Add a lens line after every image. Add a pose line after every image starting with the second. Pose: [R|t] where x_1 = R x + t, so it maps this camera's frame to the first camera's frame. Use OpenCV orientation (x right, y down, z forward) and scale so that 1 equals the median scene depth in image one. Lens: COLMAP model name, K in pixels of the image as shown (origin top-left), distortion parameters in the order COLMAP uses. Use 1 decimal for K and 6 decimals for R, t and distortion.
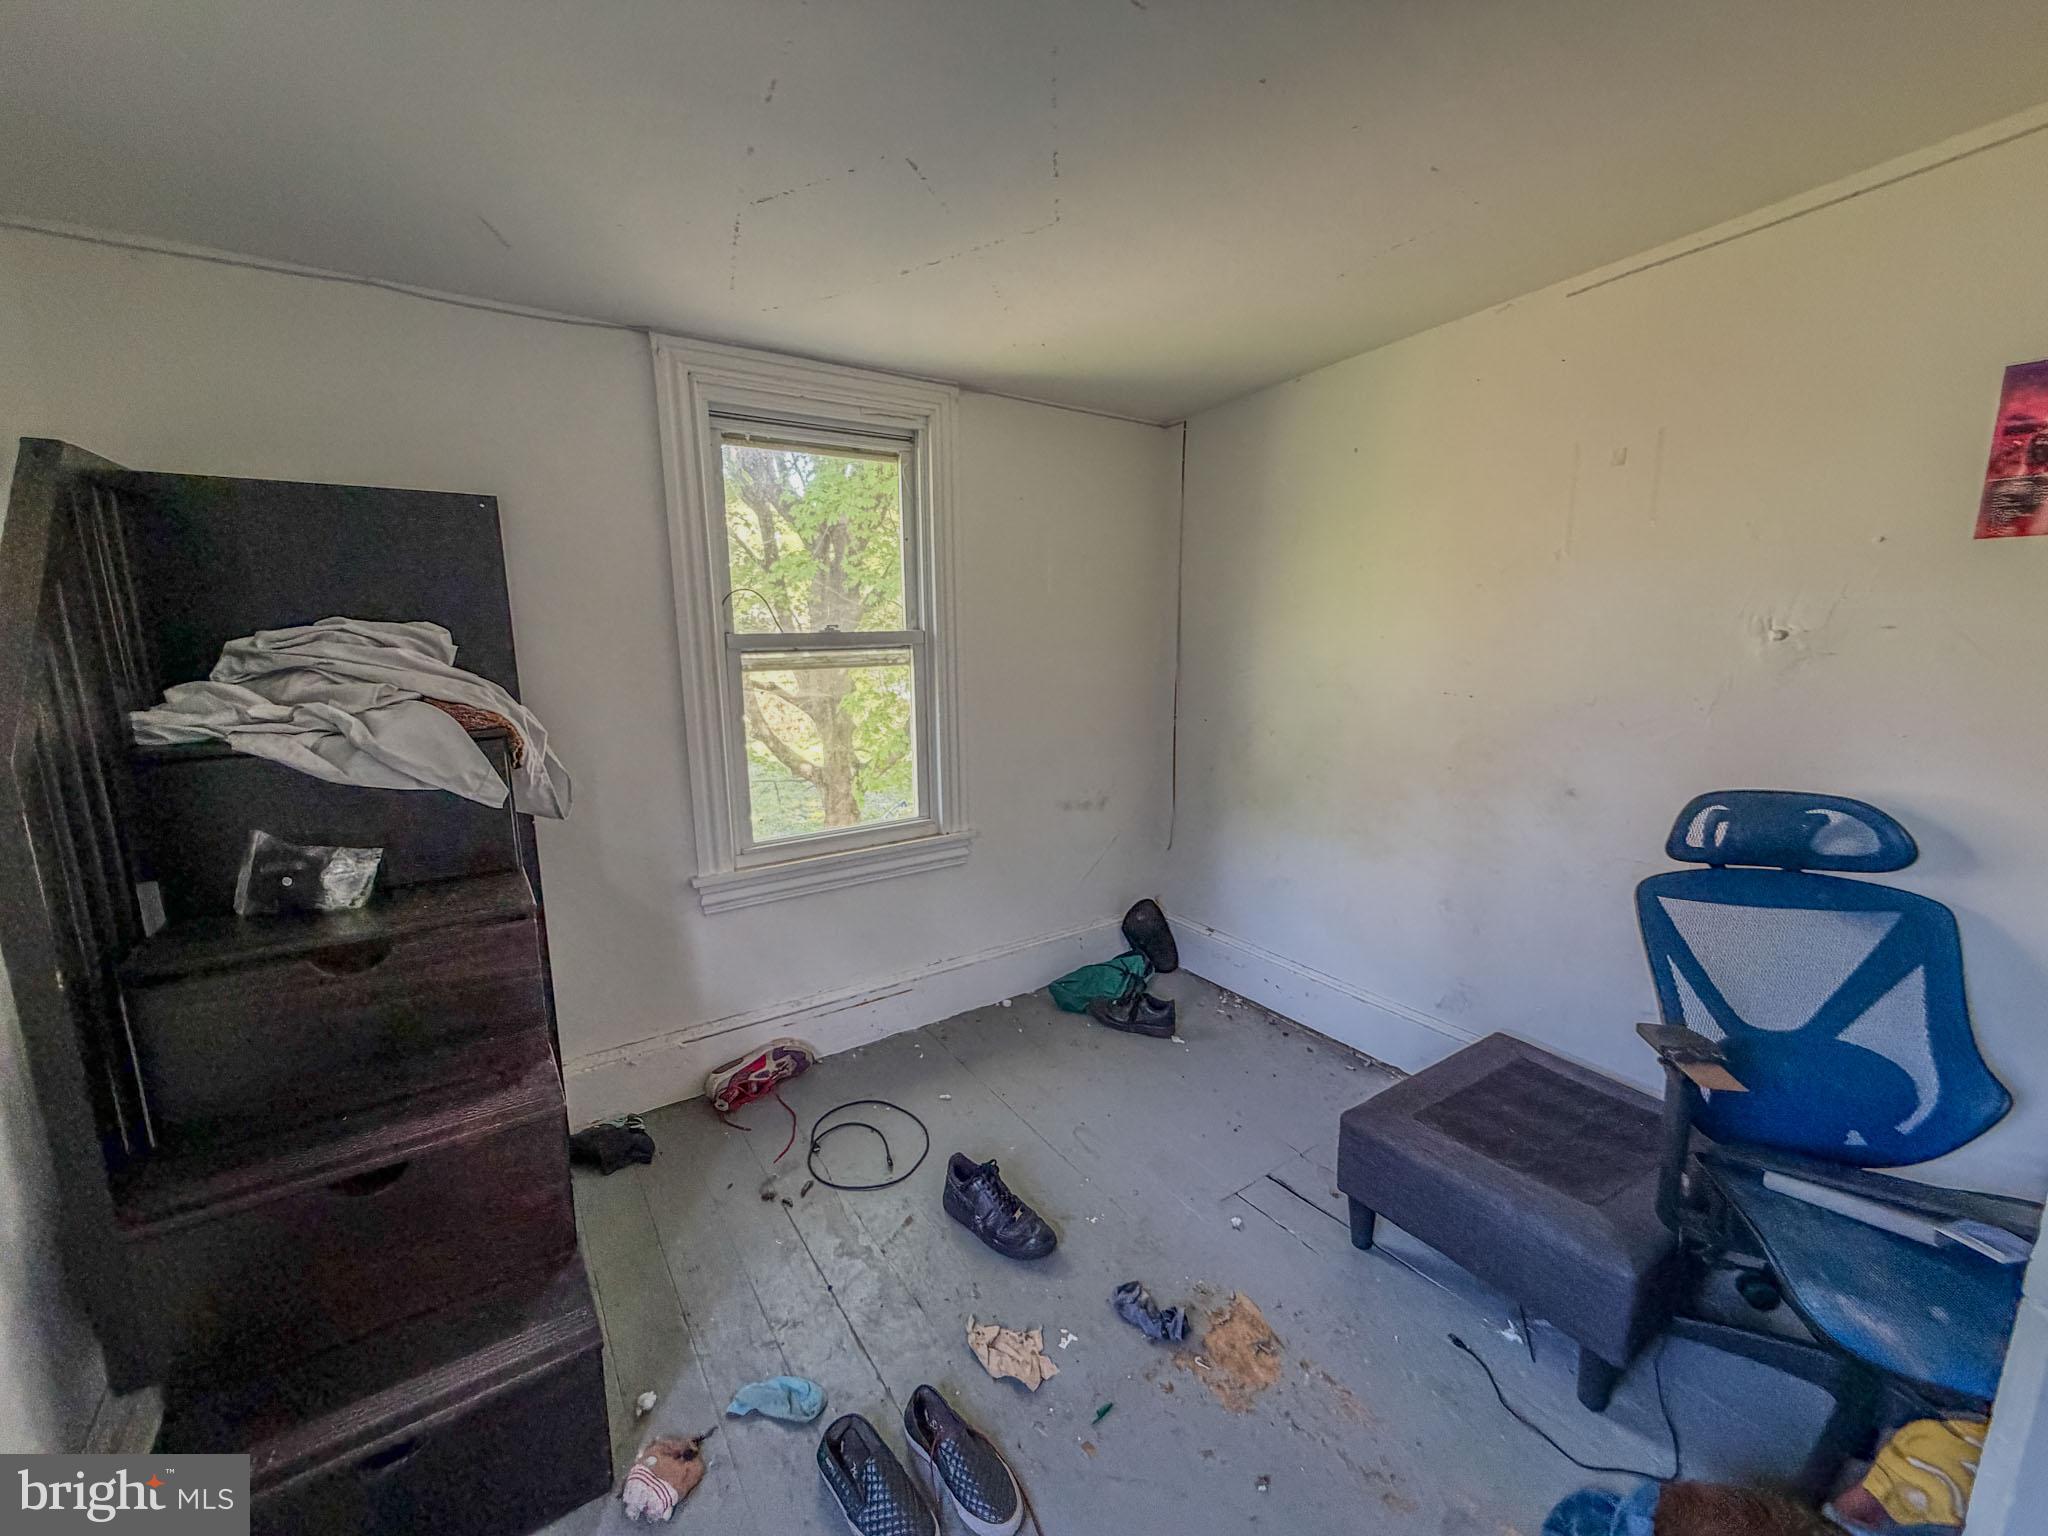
lens RADIAL K [[810.9, 0, 1018.5], [0, 810.9, 768.2], [0, 0, 1]] dist [-0.001758, 0.000195]
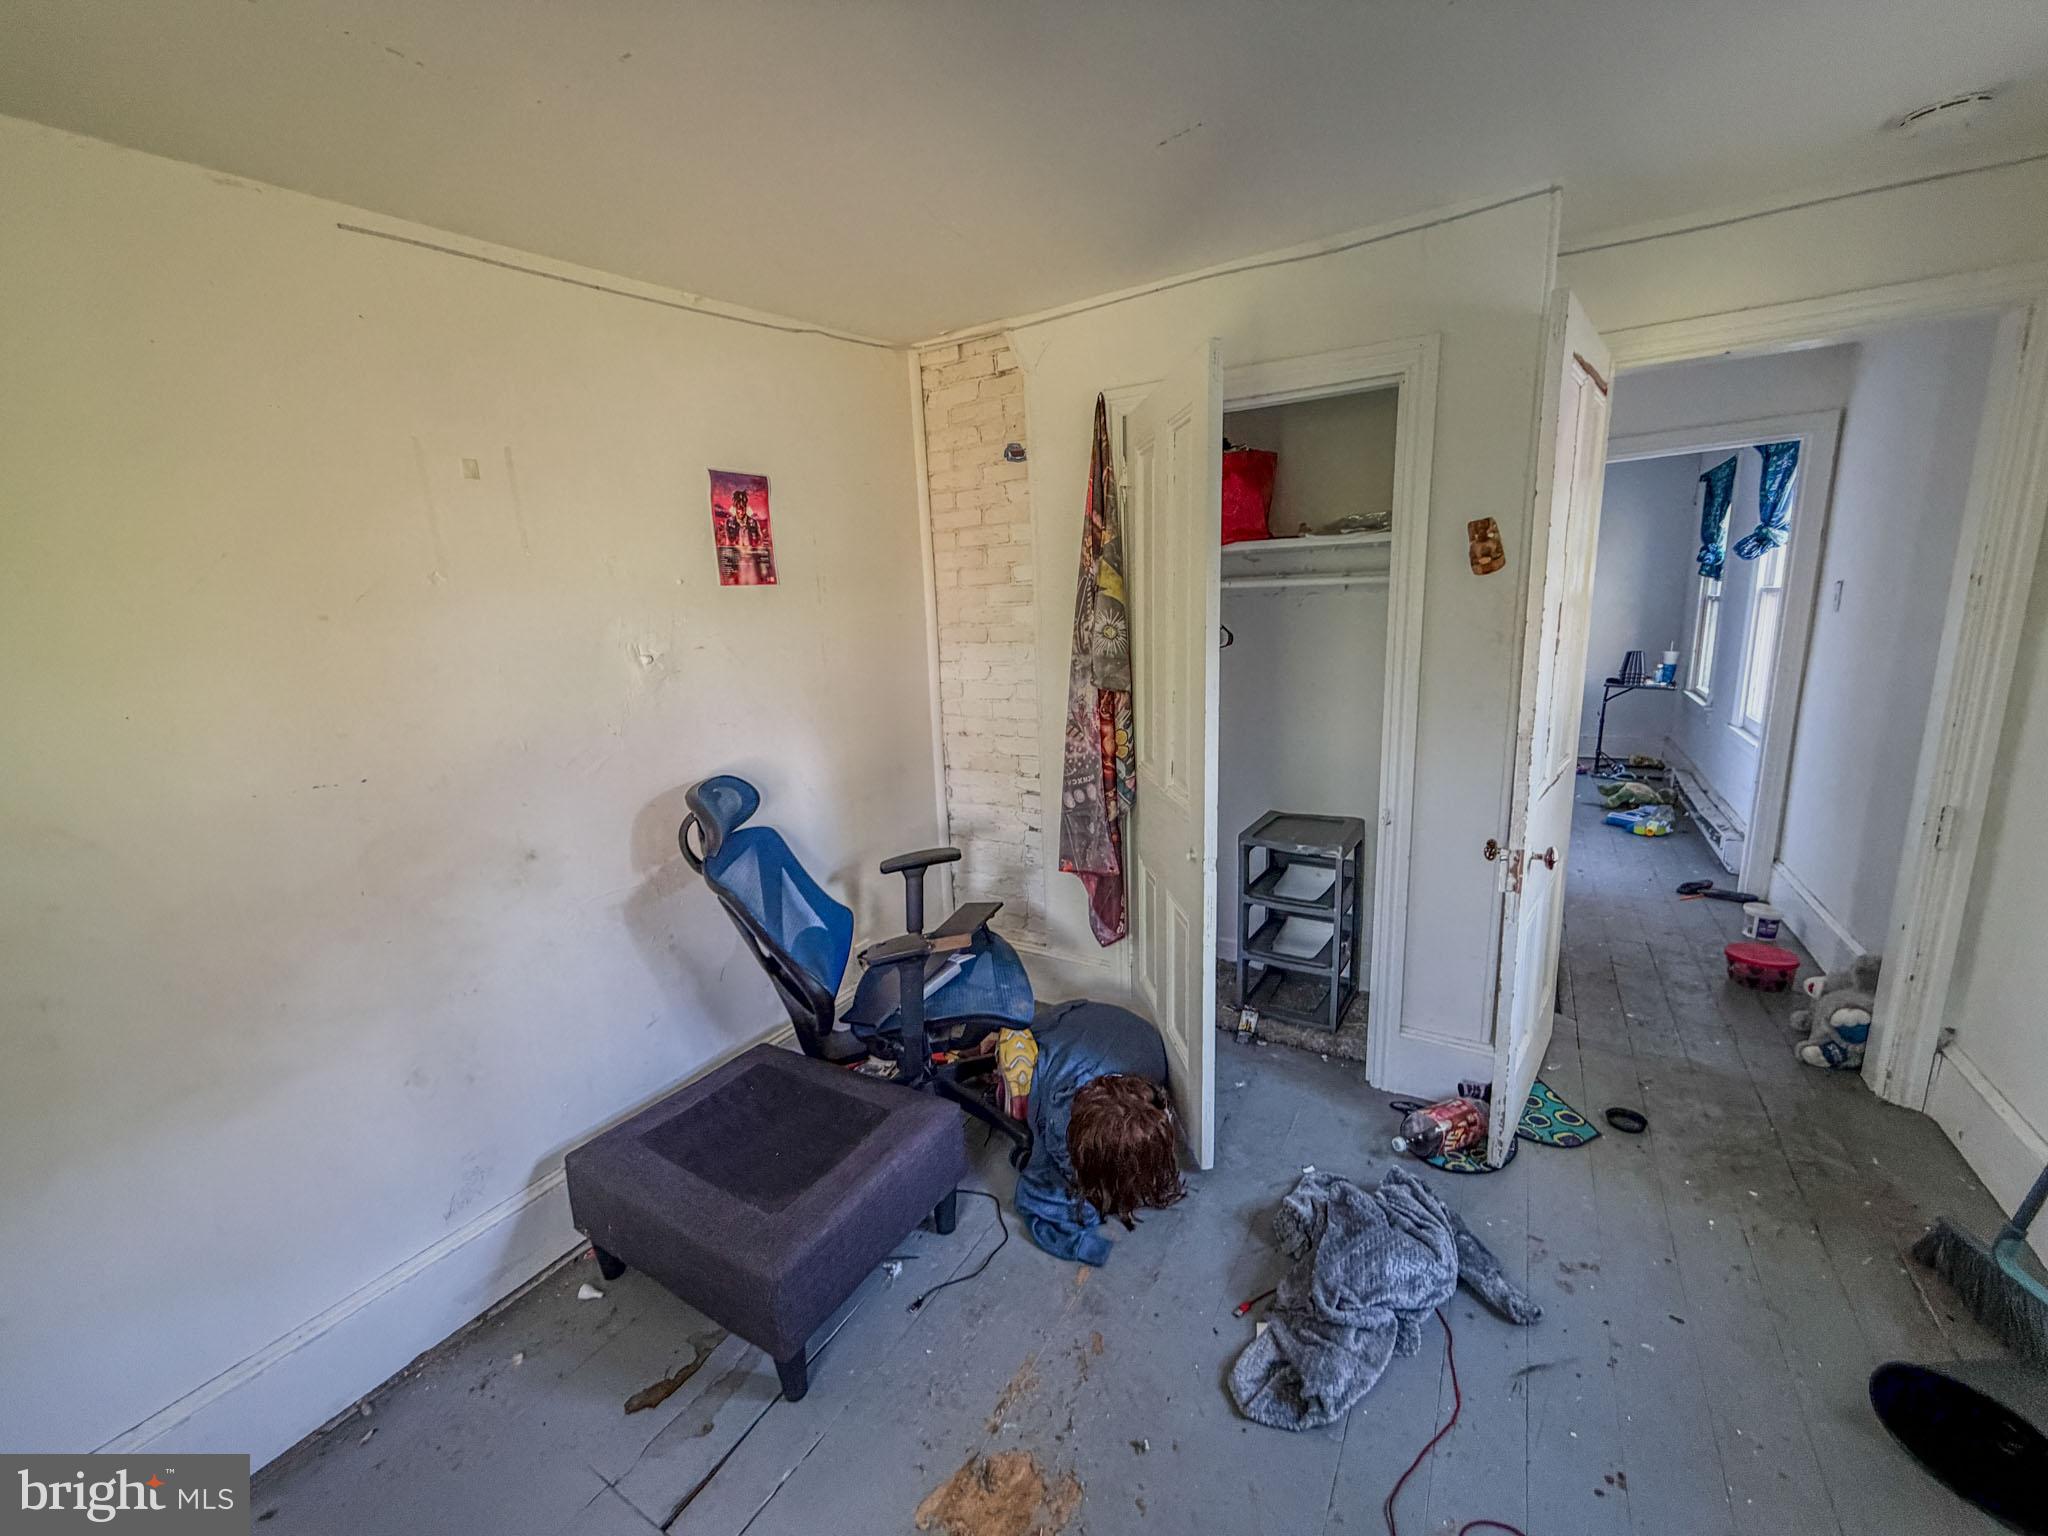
lens RADIAL K [[810.9, 0, 1018.7], [0, 810.9, 767.6], [0, 0, 1]] dist [-0.001758, 0.000195]
pose [[-0.407634, -0.155853, 0.899747, -0.370624], [0.211379, 0.942459, 0.259017, -0.217367], [-0.888343, 0.295772, -0.351235, 1.032802]]
